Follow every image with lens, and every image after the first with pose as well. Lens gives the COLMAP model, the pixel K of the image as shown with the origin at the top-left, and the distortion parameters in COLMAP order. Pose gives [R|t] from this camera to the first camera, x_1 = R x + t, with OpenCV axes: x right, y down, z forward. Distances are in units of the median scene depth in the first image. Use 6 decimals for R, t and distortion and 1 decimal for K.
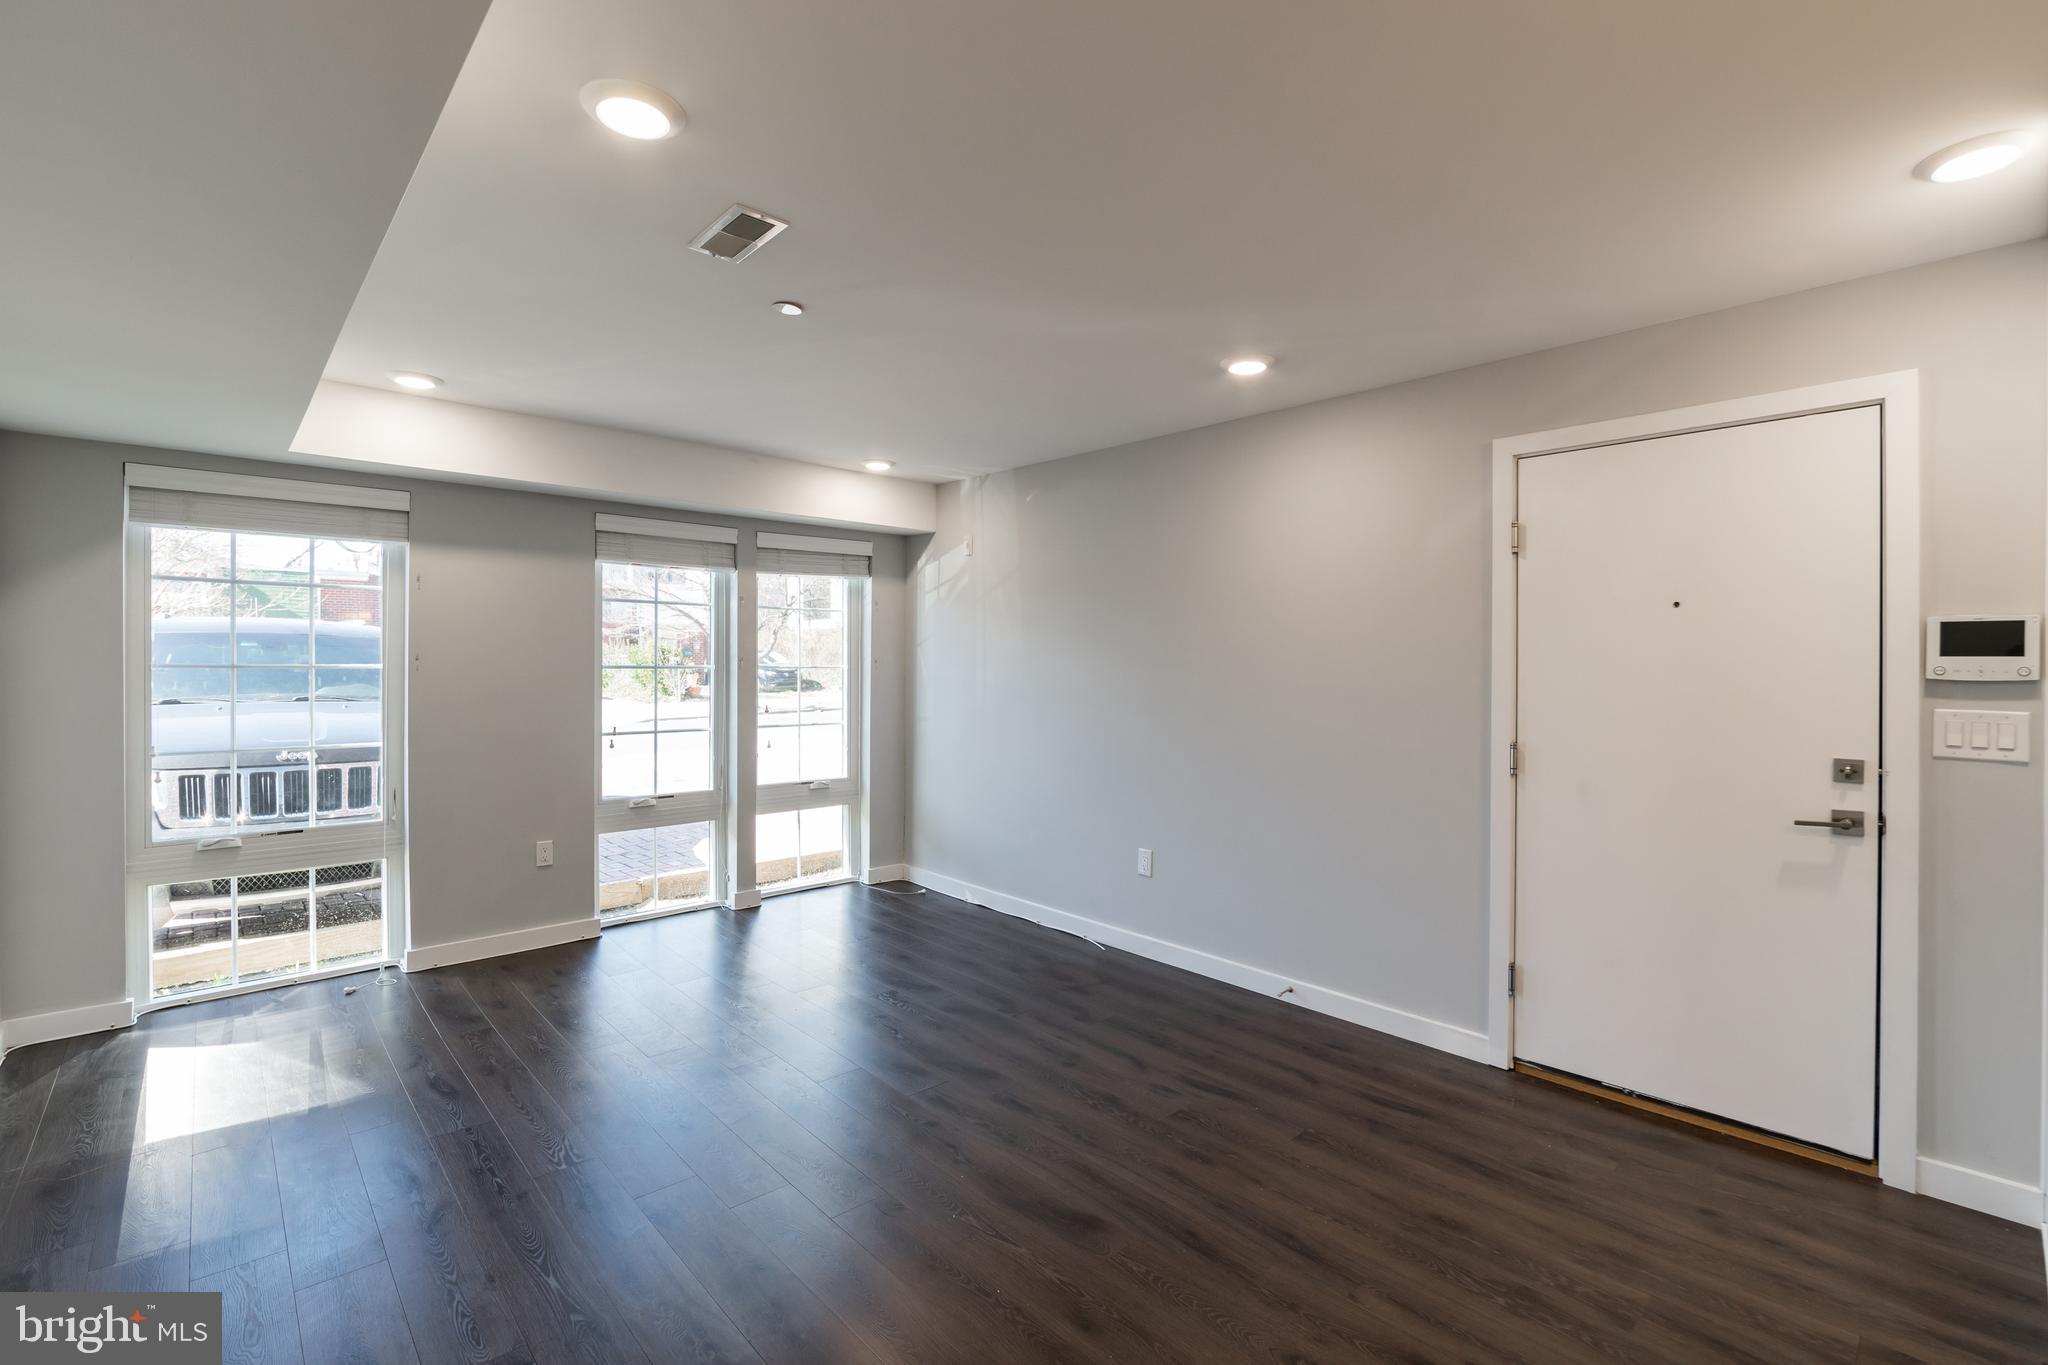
lens RADIAL K [[895.4, 0, 1043.4], [0, 895.4, 669.6], [0, 0, 1]] dist [-0.013710, 0.000493]
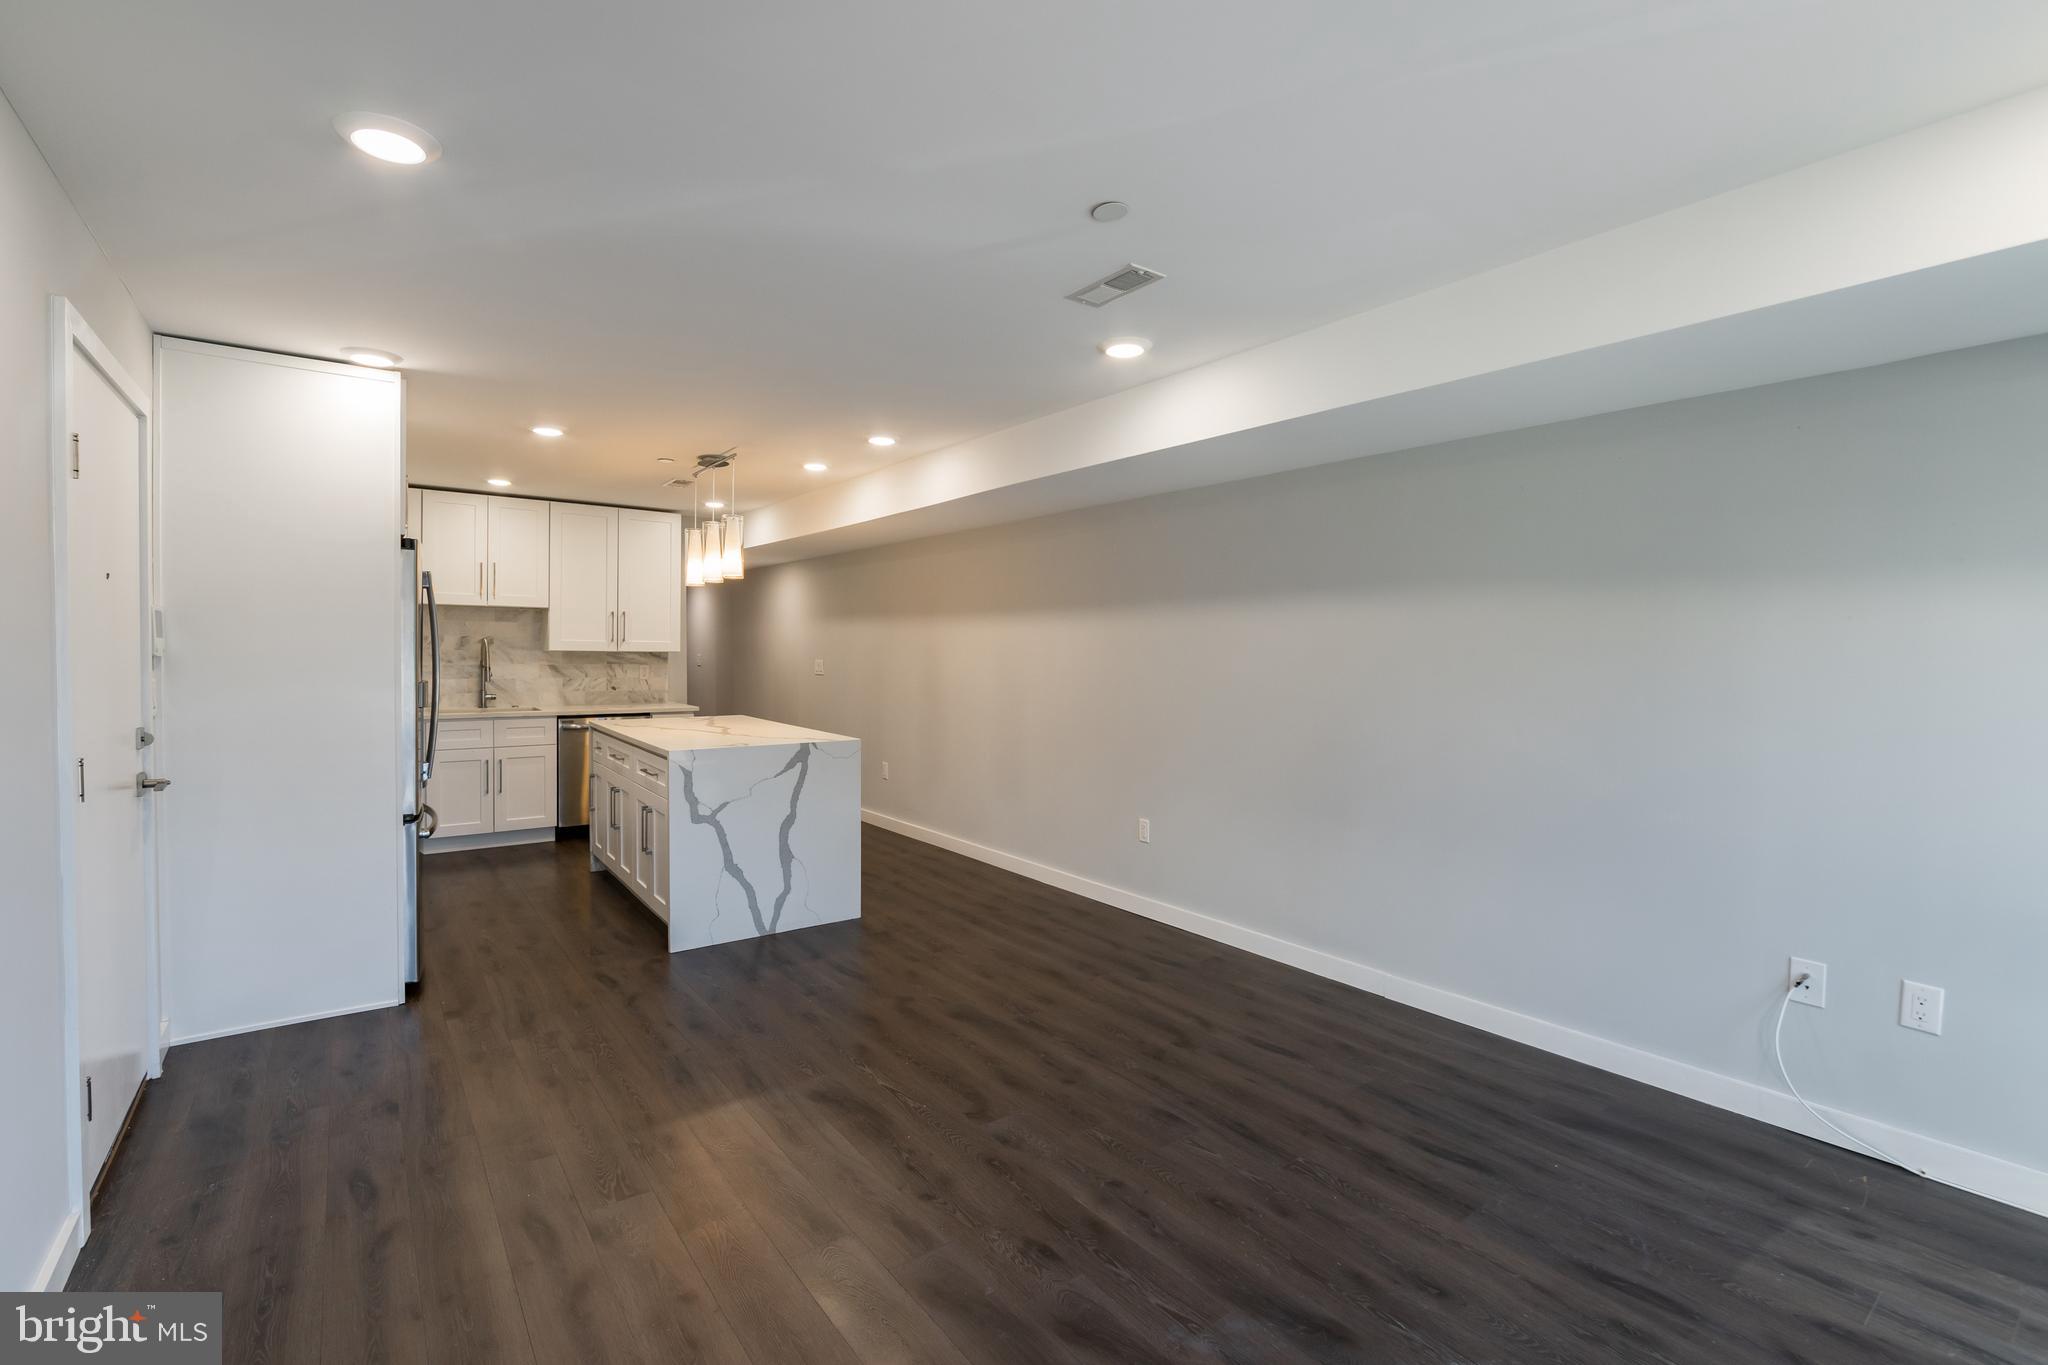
lens RADIAL K [[929.7, 0, 1056.8], [0, 929.7, 667.1], [0, 0, 1]] dist [-0.023866, -0.000135]
pose [[-0.995912, -0.013810, 0.089264, -0.228777], [-0.012016, 0.999716, 0.020599, -0.009048], [-0.089523, 0.019442, -0.995795, 1.325323]]
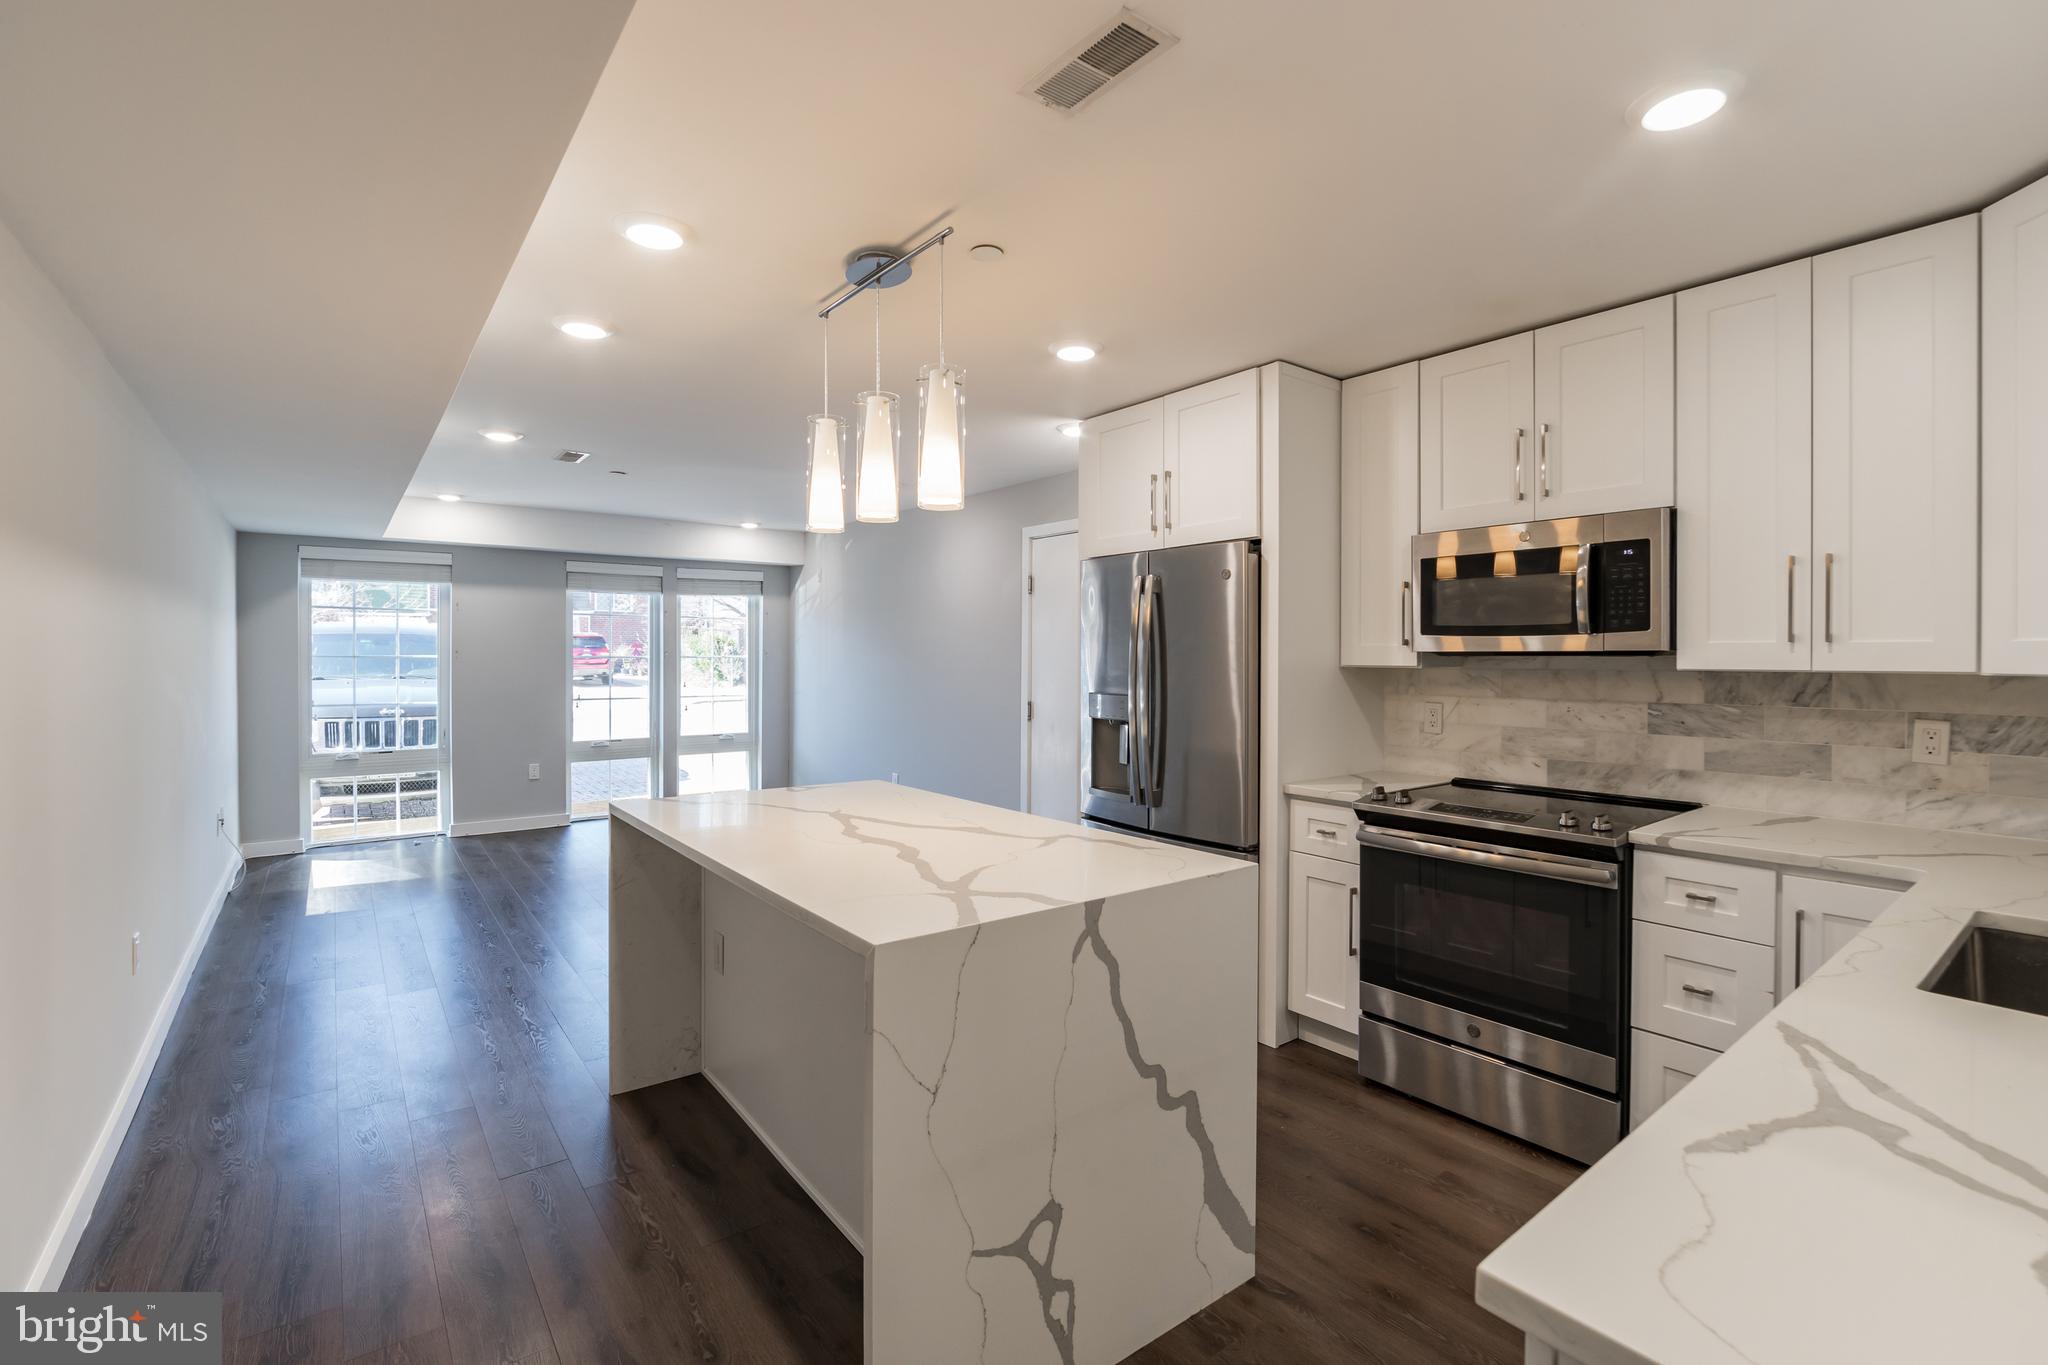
lens RADIAL K [[888.3, 0, 1029.5], [0, 888.3, 663.4], [0, 0, 1]] dist [0.000883, -0.010654]
pose [[0.995657, 0.002148, -0.093071, 0.565866], [-0.001659, 0.999984, 0.005327, -0.001702], [0.093081, -0.005149, 0.995645, -0.607462]]
